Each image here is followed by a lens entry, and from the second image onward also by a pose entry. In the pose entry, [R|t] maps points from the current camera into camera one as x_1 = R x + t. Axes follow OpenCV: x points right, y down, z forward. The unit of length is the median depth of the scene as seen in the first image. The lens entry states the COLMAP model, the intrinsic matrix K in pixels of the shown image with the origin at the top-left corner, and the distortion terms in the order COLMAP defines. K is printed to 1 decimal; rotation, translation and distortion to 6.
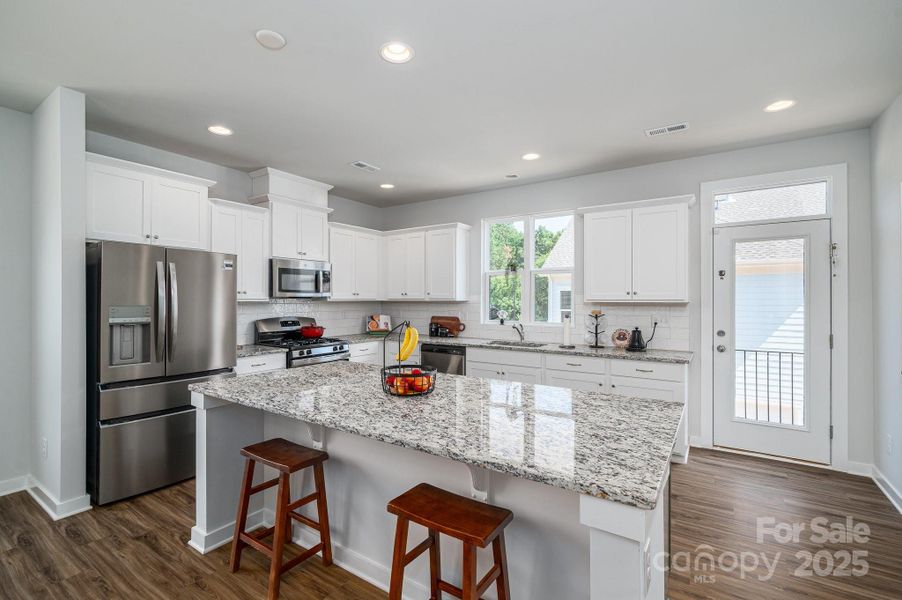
lens RADIAL K [[412.7, 0, 457.4], [0, 412.7, 297.3], [0, 0, 1]] dist [-0.000842, -0.000186]
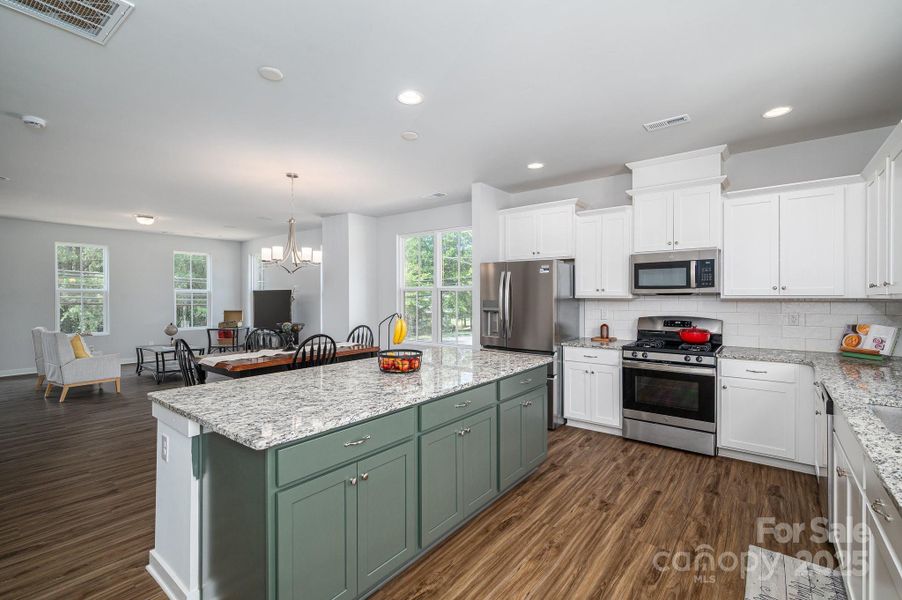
lens RADIAL K [[425.9, 0, 458.0], [0, 425.9, 296.7], [0, 0, 1]] dist [0.010824, 0.000283]
pose [[-0.078213, -0.000945, -0.996936, 0.598725], [0.003130, 0.999994, -0.001193, 0.005820], [0.996932, -0.003214, -0.078210, 0.667172]]
